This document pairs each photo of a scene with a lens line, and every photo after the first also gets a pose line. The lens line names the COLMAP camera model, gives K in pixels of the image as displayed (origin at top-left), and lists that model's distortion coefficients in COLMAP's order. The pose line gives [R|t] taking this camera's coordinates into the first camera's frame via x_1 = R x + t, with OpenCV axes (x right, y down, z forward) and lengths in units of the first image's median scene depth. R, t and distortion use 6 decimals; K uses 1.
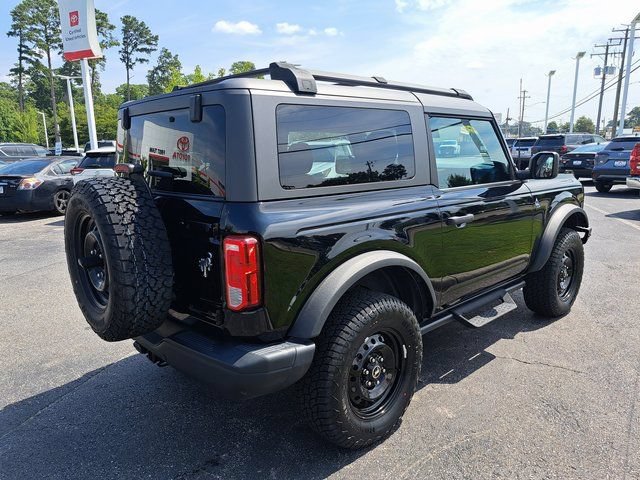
lens RADIAL K [[473.3, 0, 322.6], [0, 473.3, 242.2], [0, 0, 1]] dist [0.038122, -0.020801]
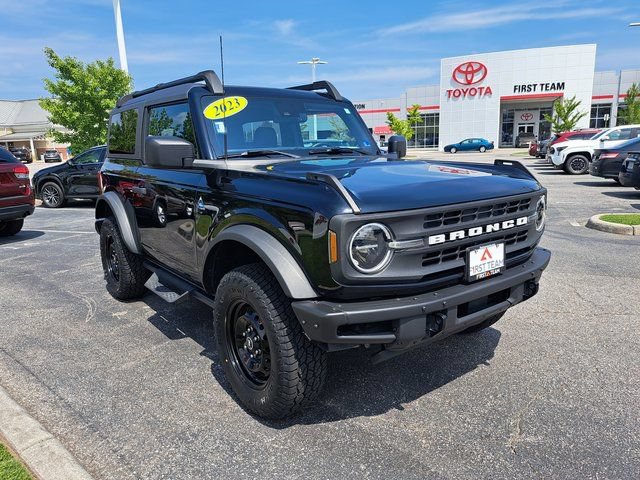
lens RADIAL K [[473.3, 0, 327.2], [0, 473.3, 236.0], [0, 0, 1]] dist [0.038122, -0.020801]
pose [[-0.107876, 0.207755, -0.972214, 1.149354], [-0.173308, 0.959018, 0.224165, -0.231701], [0.978942, 0.192674, -0.067450, 1.224224]]
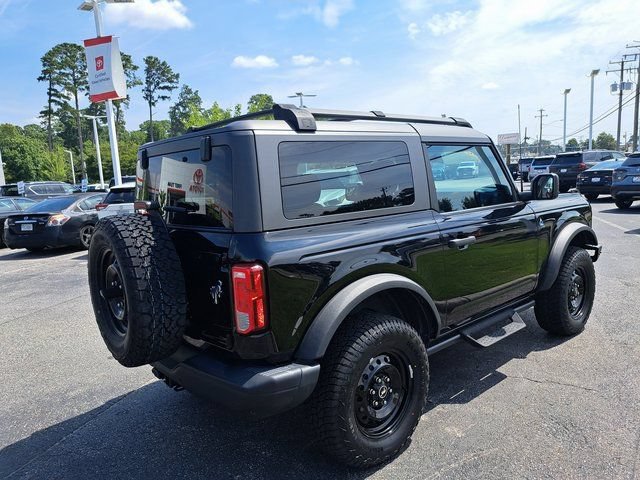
lens RADIAL K [[473.3, 0, 324.8], [0, 473.3, 237.9], [0, 0, 1]] dist [0.038122, -0.020801]
pose [[0.998743, -0.032782, -0.037923, 0.023512], [0.030340, 0.997535, -0.063276, 0.000239], [0.039904, 0.062045, 0.997275, -0.036390]]
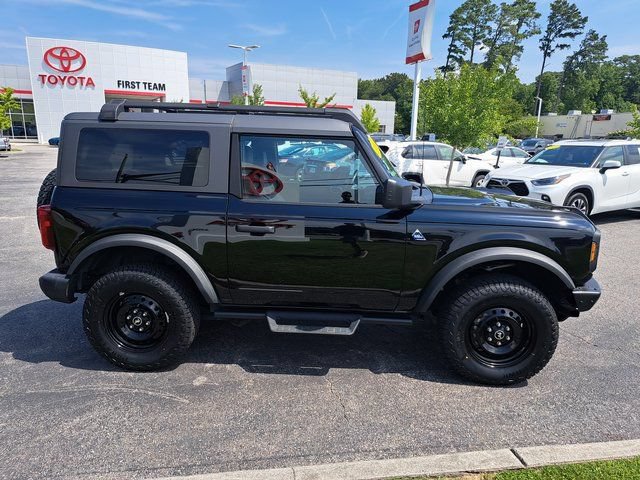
lens RADIAL K [[473.3, 0, 320.4], [0, 473.3, 242.9], [0, 0, 1]] dist [0.038122, -0.020801]
pose [[0.685490, 0.191855, -0.702349, 0.911230], [-0.175851, 0.979725, 0.095994, -0.115058], [0.706526, 0.057706, 0.705330, 0.249214]]
